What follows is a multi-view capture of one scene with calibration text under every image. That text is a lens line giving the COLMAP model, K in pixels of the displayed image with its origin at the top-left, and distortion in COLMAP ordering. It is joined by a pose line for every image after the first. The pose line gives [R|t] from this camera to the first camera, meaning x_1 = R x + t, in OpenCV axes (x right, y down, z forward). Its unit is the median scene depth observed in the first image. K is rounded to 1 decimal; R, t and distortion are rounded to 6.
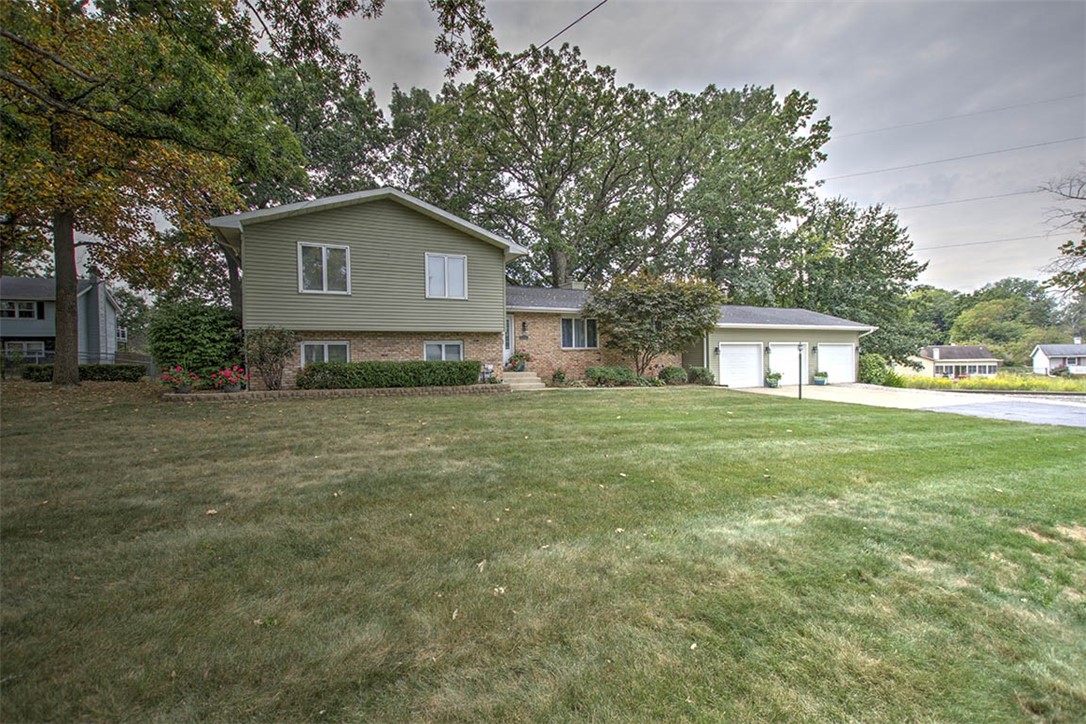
lens RADIAL K [[469.9, 0, 547.1], [0, 469.9, 362.1], [0, 0, 1]] dist [0.001364, -0.002774]
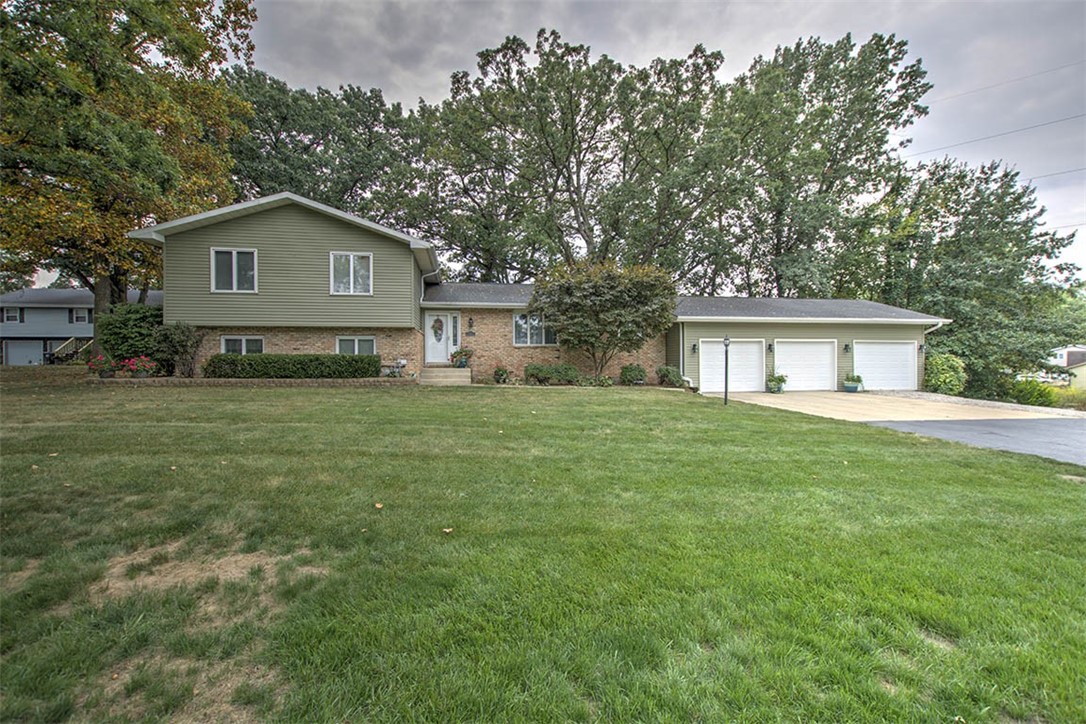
lens RADIAL K [[469.9, 0, 543.2], [0, 469.9, 361.6], [0, 0, 1]] dist [0.001364, -0.002774]
pose [[0.958437, 0.012355, -0.285036, 0.336525], [-0.013899, 0.999898, -0.003396, 0.007088], [0.284965, 0.007216, 0.958511, 0.084247]]
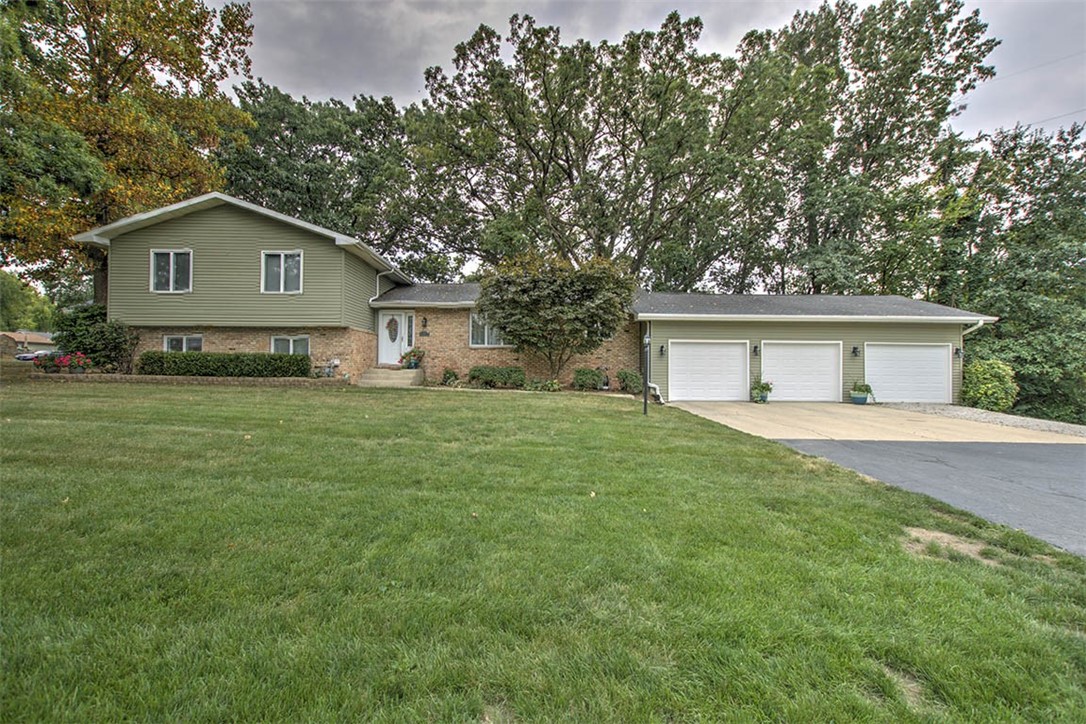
lens RADIAL K [[469.9, 0, 539.7], [0, 469.9, 360.9], [0, 0, 1]] dist [0.001364, -0.002774]
pose [[0.904633, 0.015995, -0.425891, 0.502577], [-0.025344, 0.999546, -0.016295, 0.010485], [0.425437, 0.025535, 0.904628, 0.214754]]
